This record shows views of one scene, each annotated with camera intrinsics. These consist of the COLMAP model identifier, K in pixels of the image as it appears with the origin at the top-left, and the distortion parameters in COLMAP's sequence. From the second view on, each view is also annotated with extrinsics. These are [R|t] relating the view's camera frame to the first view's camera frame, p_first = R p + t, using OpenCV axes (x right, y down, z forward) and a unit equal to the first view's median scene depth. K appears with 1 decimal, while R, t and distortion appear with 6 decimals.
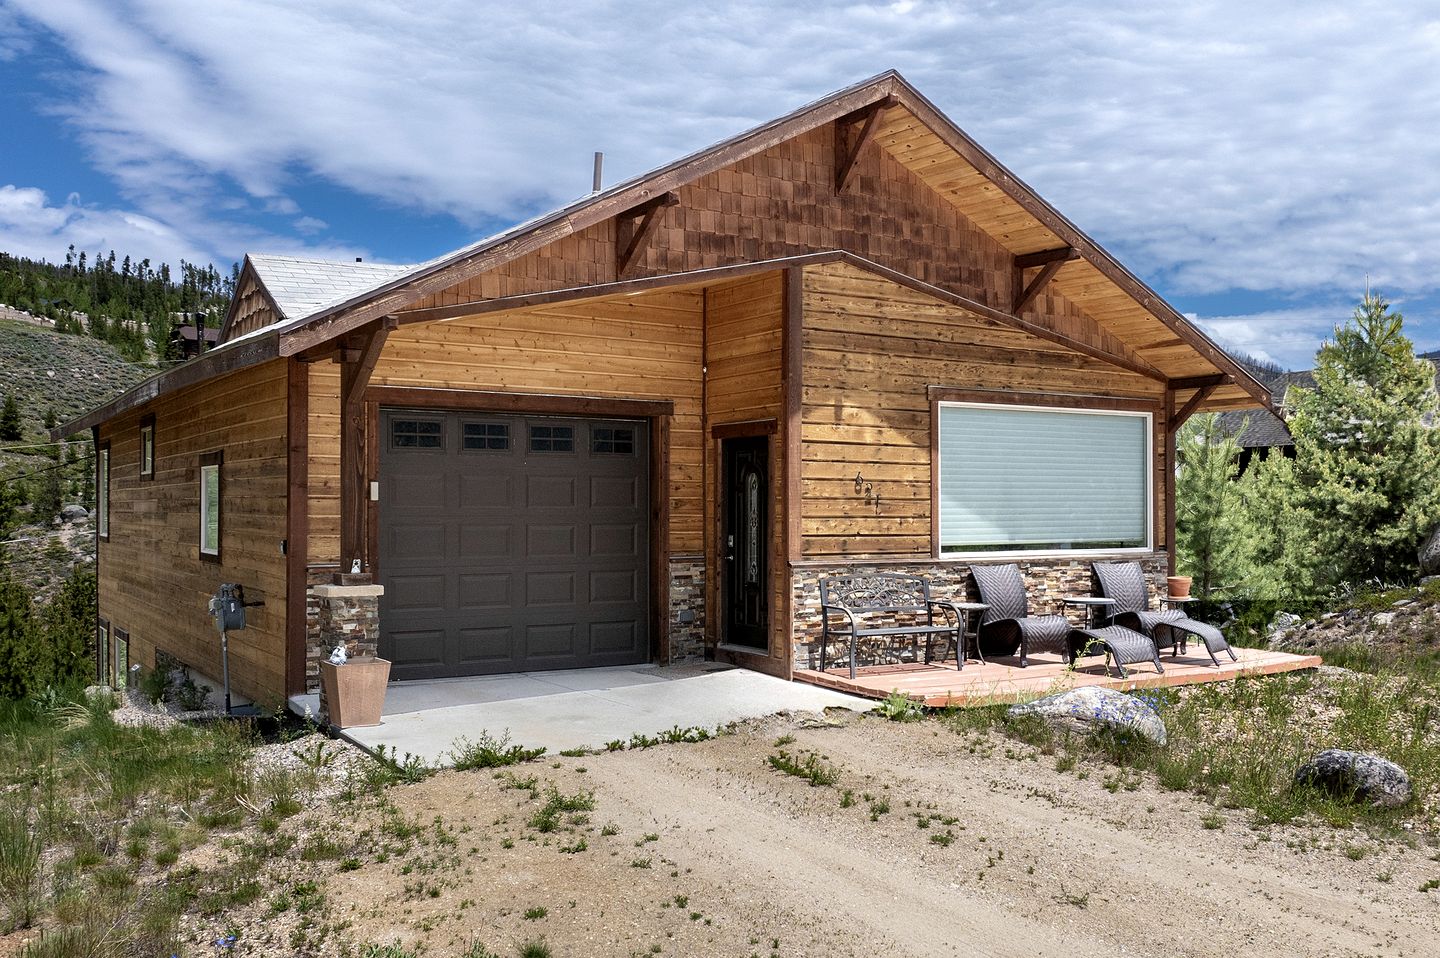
lens RADIAL K [[1380.2, 0, 815.3], [0, 1380.2, 498.6], [0, 0, 1]] dist [-0.010518, -0.025707]
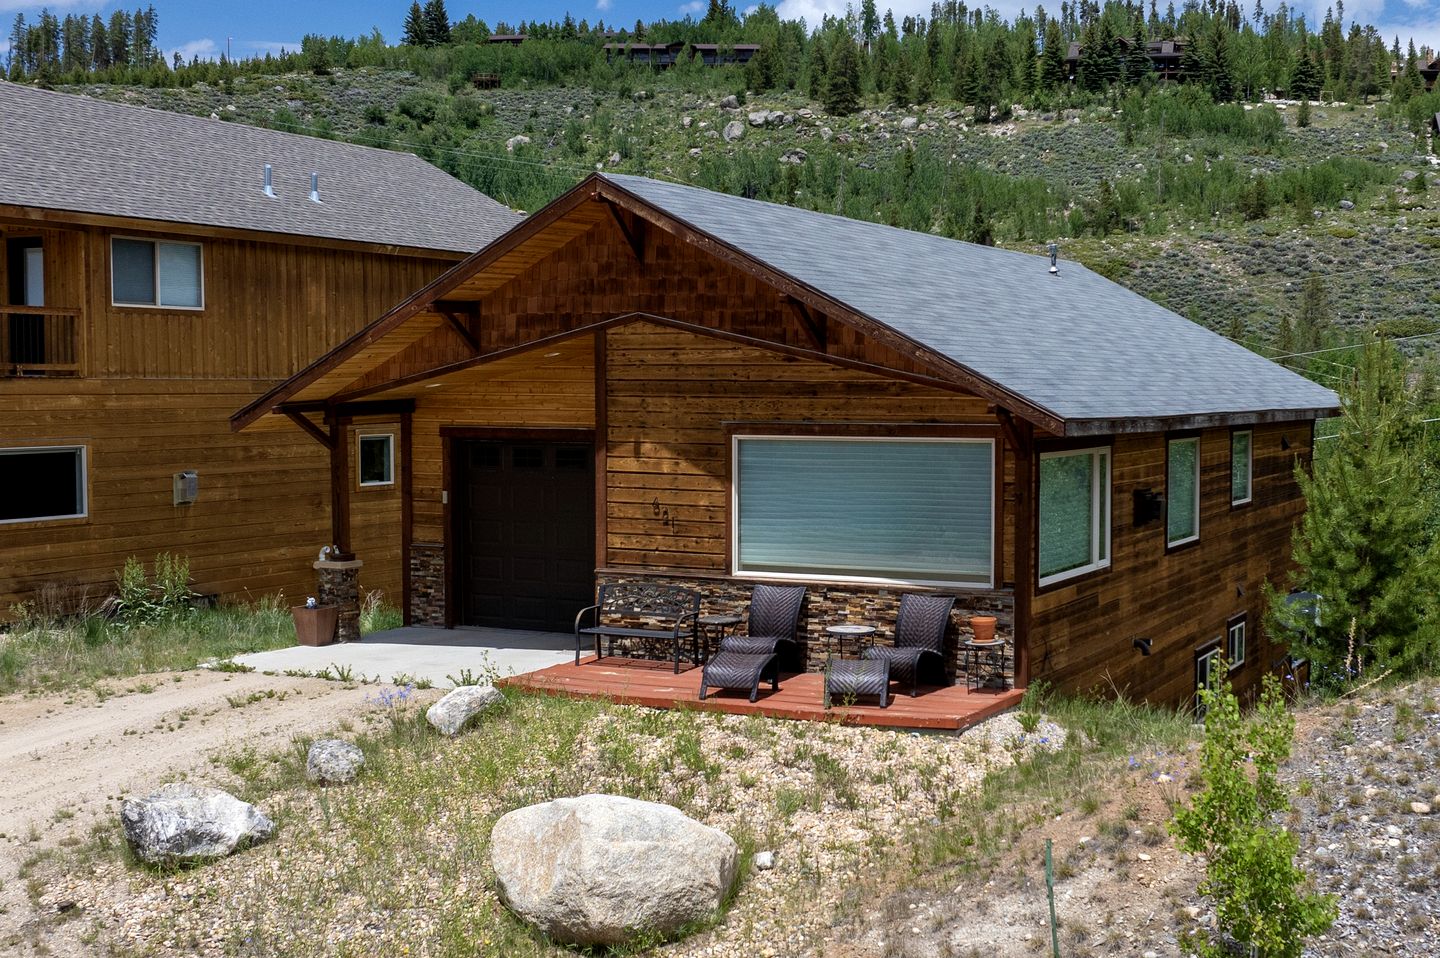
lens RADIAL K [[1853.0, 0, 795.6], [0, 1853.0, 481.0], [0, 0, 1]] dist [0.003074, -0.098509]
pose [[0.490468, 0.045410, -0.870275, 1.455067], [0.004362, 0.998501, 0.054558, -0.118093], [0.871448, -0.030555, 0.489535, 0.320073]]
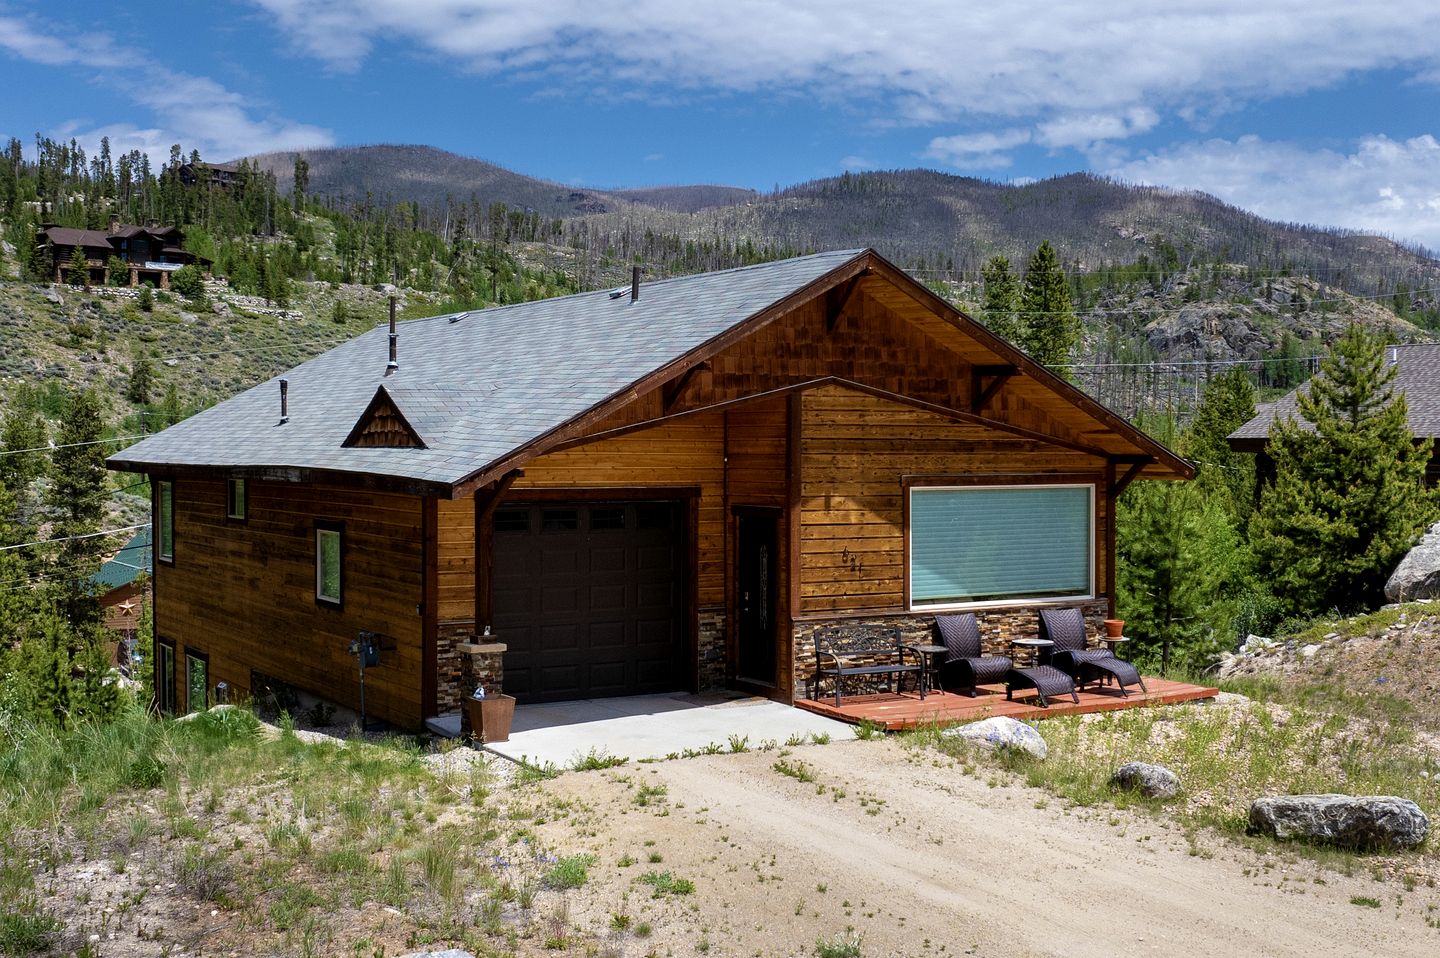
lens RADIAL K [[1853.0, 0, 795.6], [0, 1853.0, 481.0], [0, 0, 1]] dist [0.003074, -0.098509]
pose [[0.999577, 0.001884, -0.029035, 0.034549], [-0.001004, 0.999541, 0.030278, -0.131197], [0.029079, -0.030236, 0.999120, -0.724655]]
